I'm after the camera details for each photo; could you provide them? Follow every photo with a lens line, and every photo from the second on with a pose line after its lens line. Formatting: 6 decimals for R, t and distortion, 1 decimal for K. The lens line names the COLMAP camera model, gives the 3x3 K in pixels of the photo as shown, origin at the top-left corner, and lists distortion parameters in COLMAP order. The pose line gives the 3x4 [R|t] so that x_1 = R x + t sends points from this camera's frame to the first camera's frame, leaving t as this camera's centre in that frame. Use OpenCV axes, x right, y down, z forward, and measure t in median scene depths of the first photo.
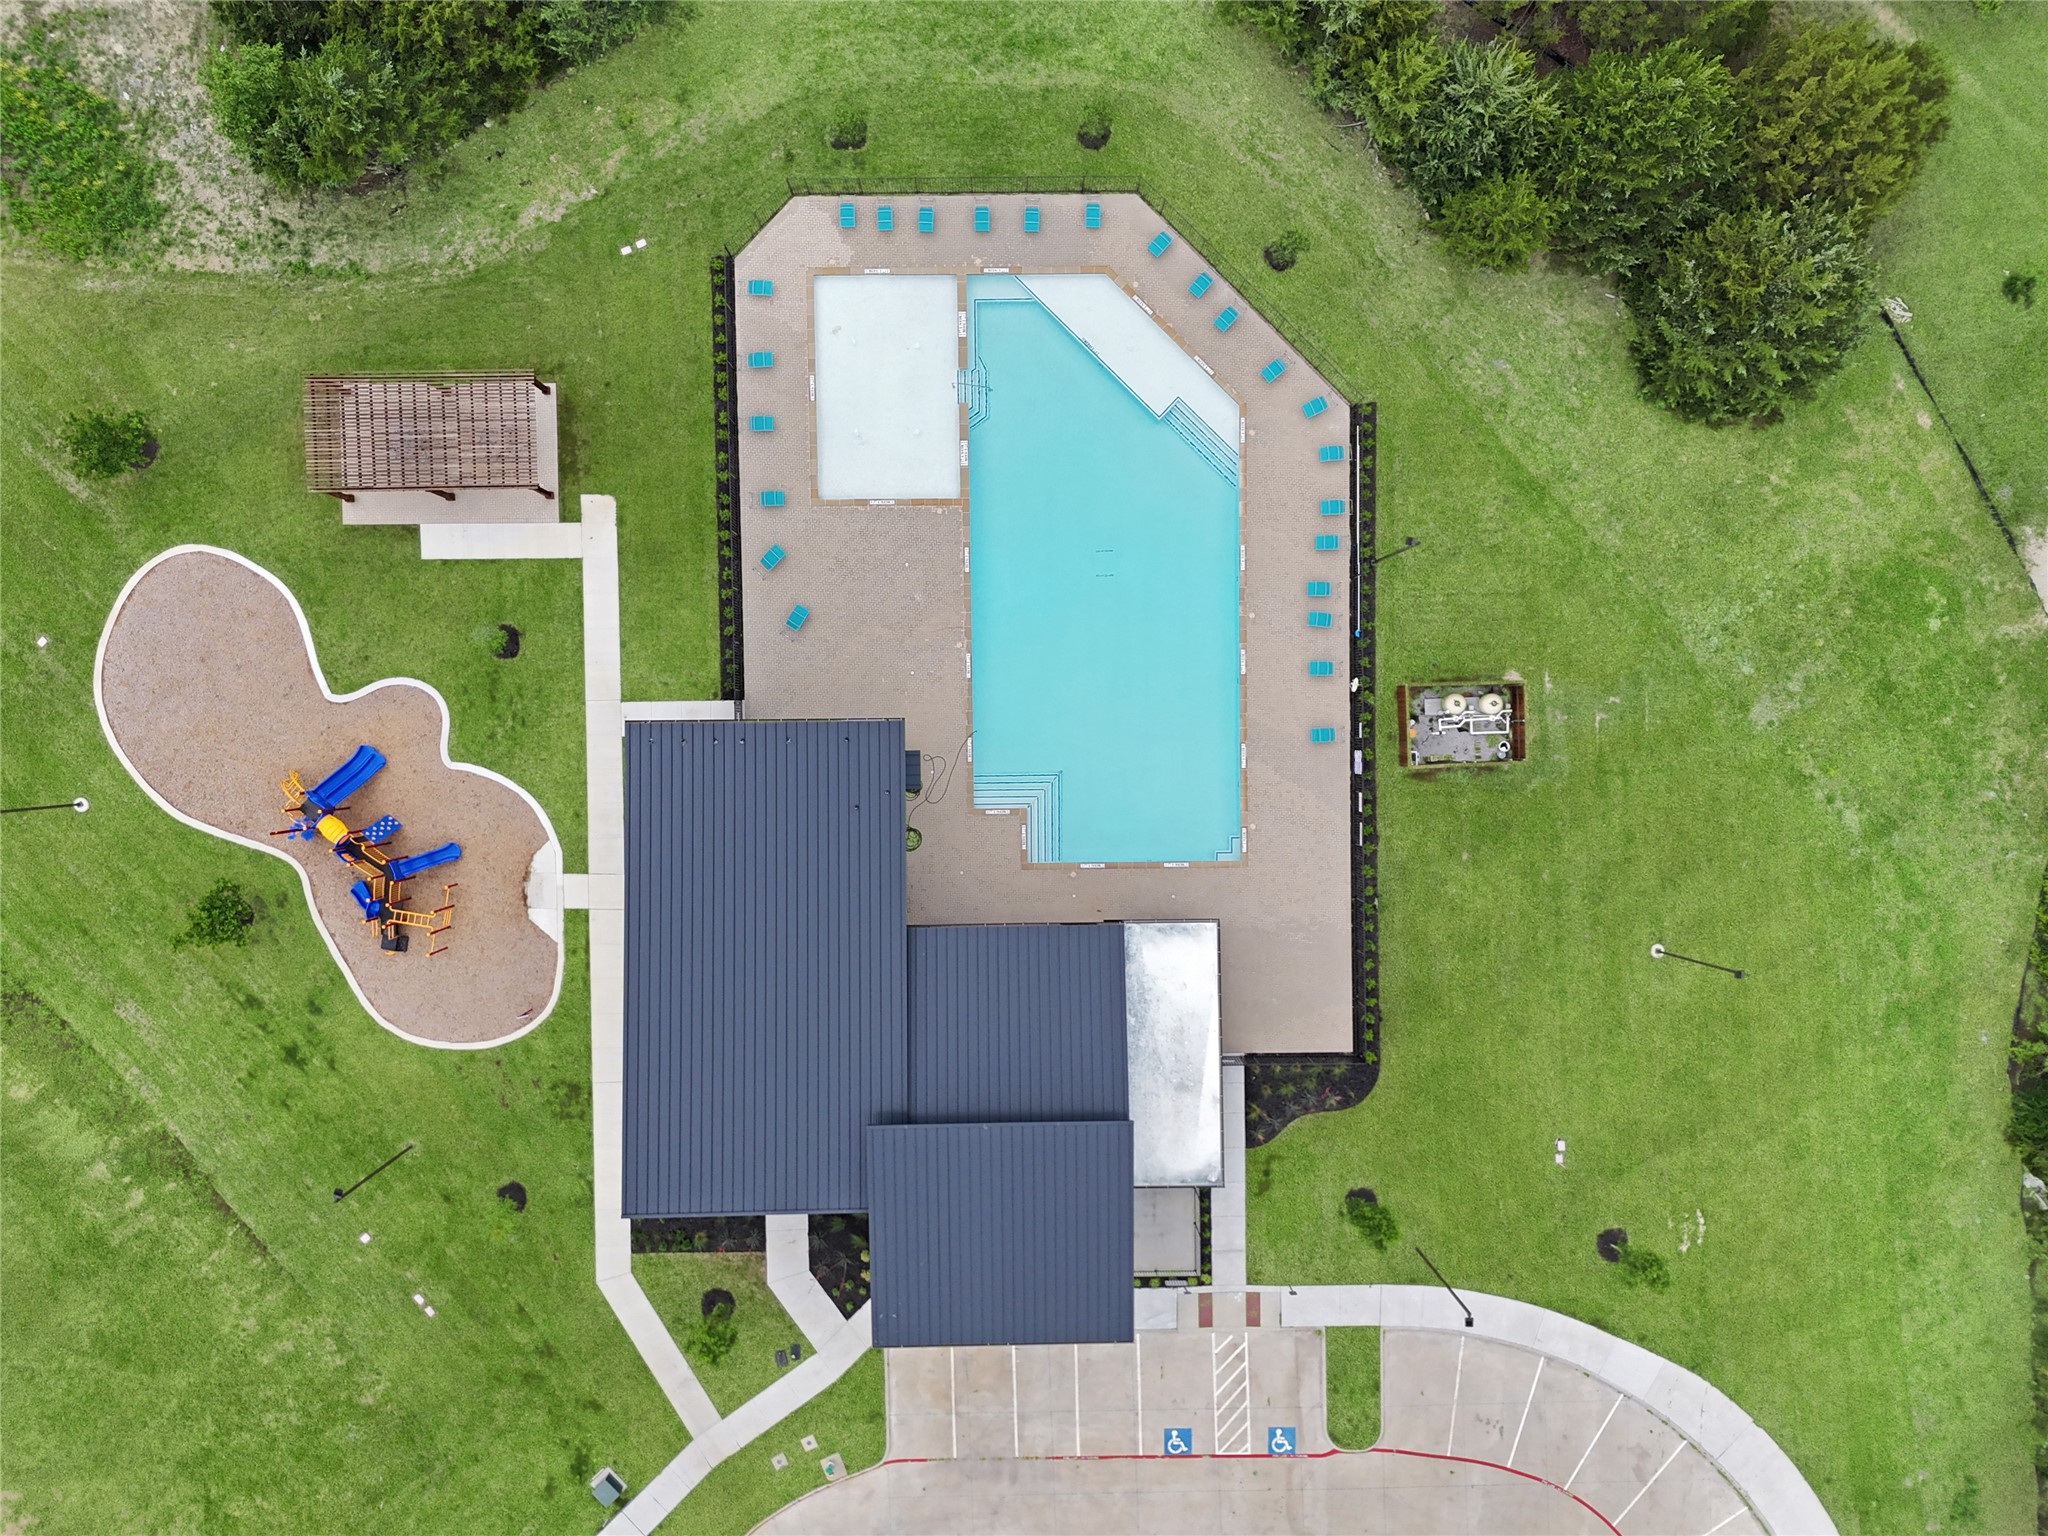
lens RADIAL K [[1505.7, 0, 1030.8], [0, 1505.7, 763.0], [0, 0, 1]] dist [0.072075, -0.071054]
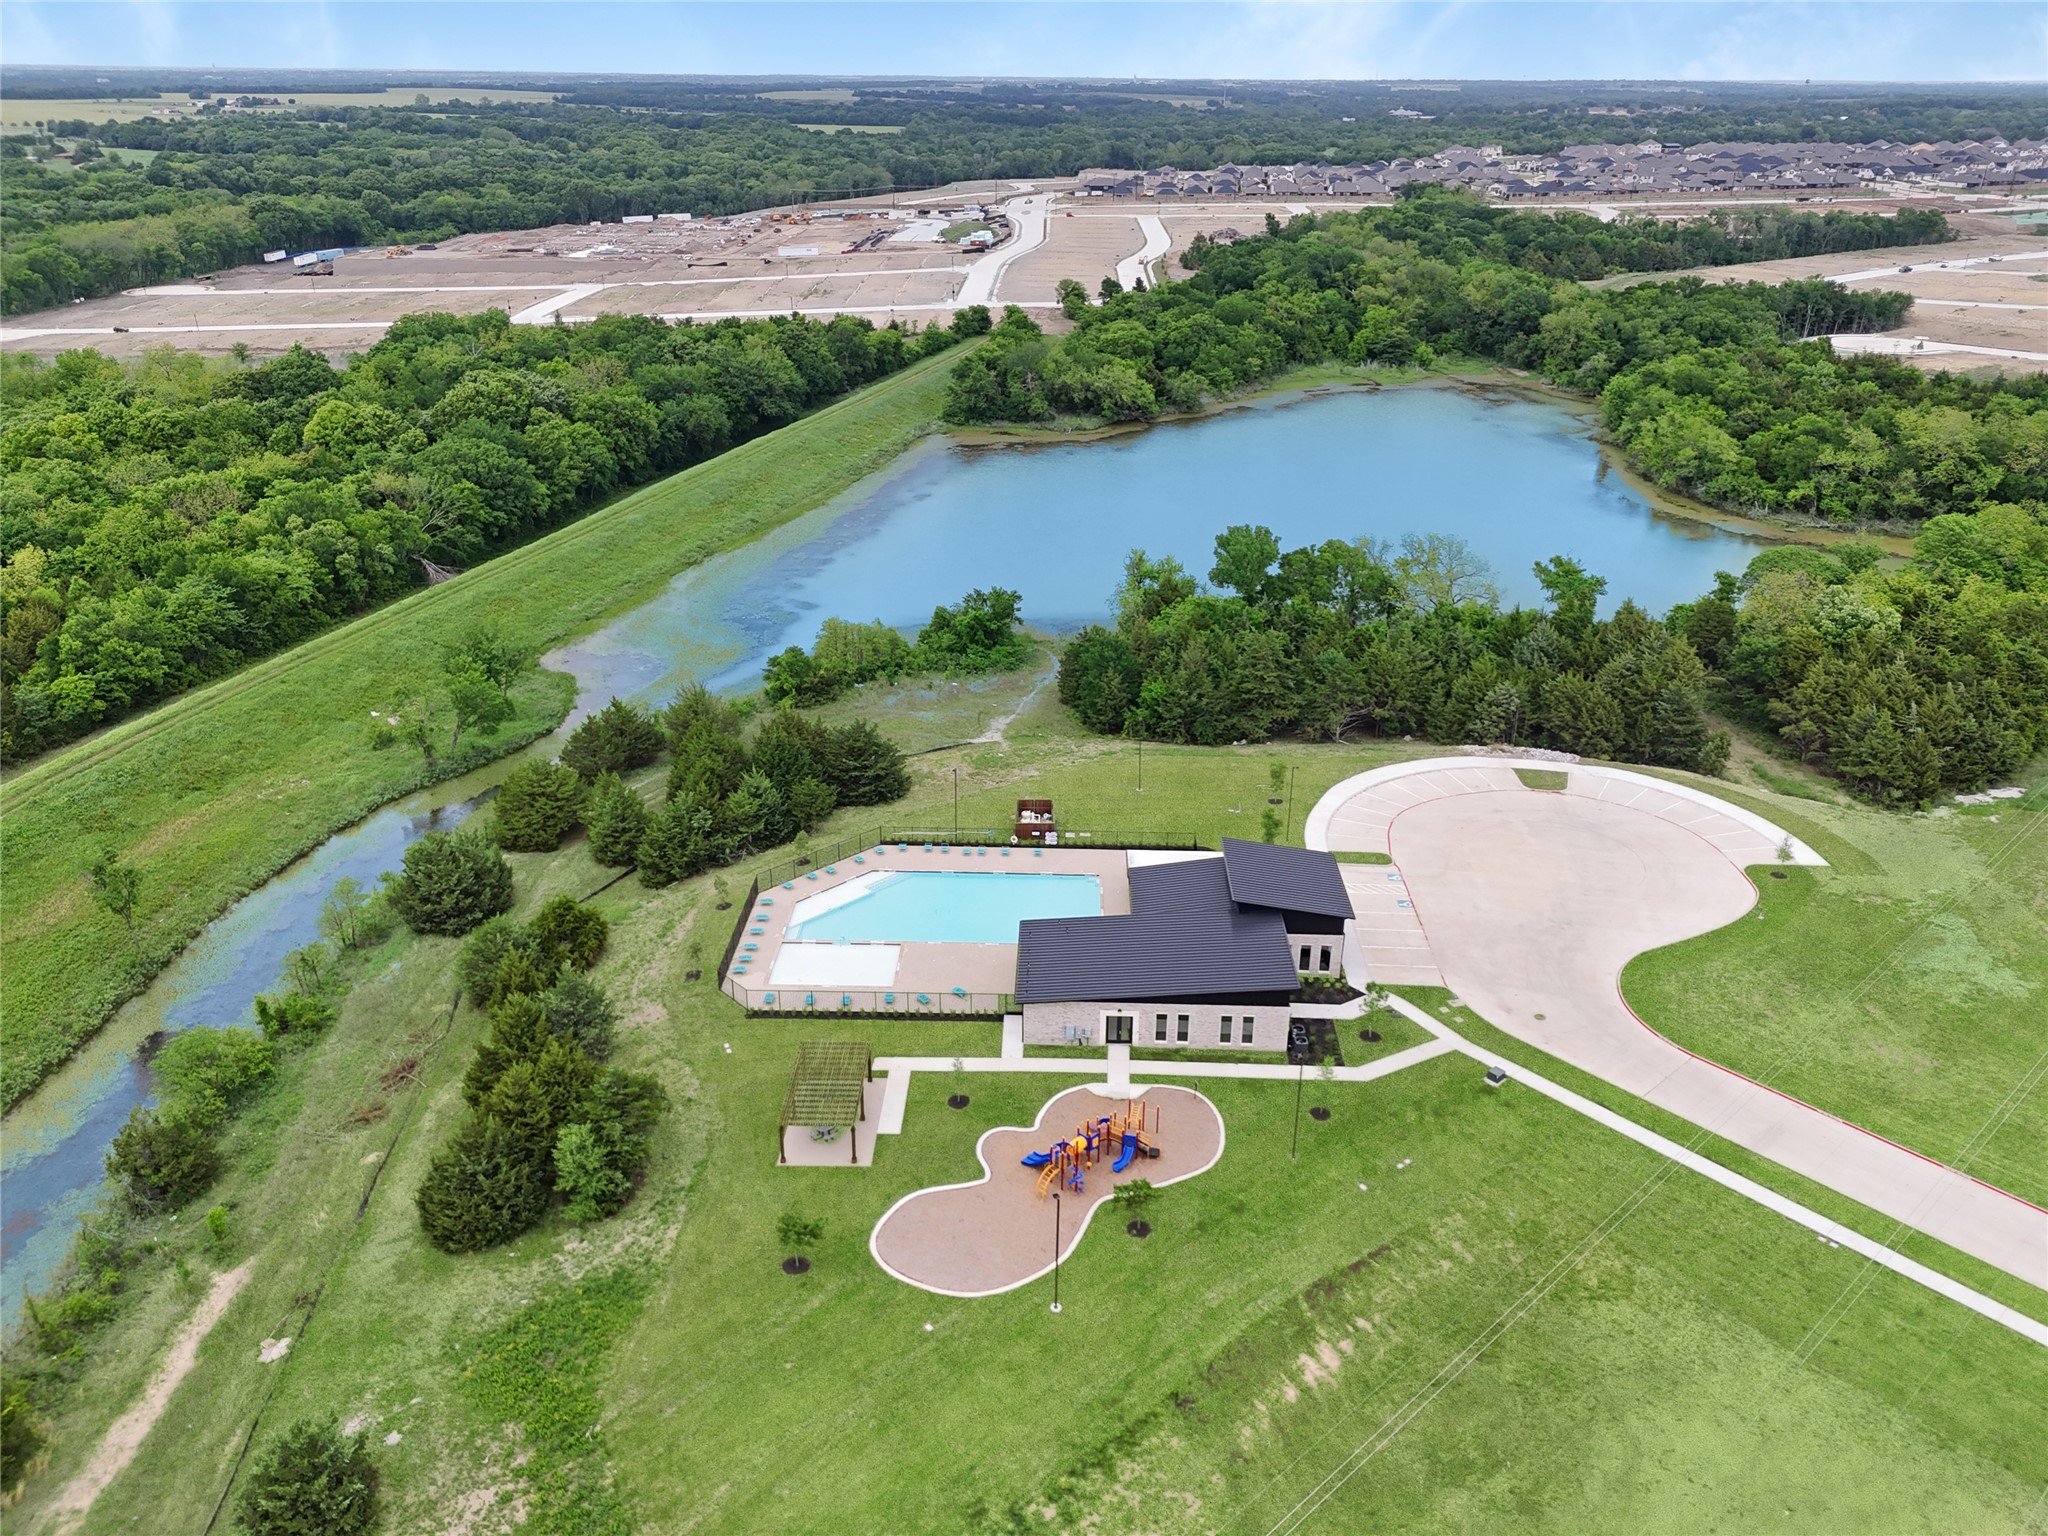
lens RADIAL K [[1505.7, 0, 1030.8], [0, 1505.7, 763.0], [0, 0, 1]] dist [0.072075, -0.071054]
pose [[0.041807, -0.413680, 0.909462, -1.616255], [0.998830, -0.004827, -0.048111, 0.071095], [0.024293, 0.910410, 0.412994, 0.041289]]
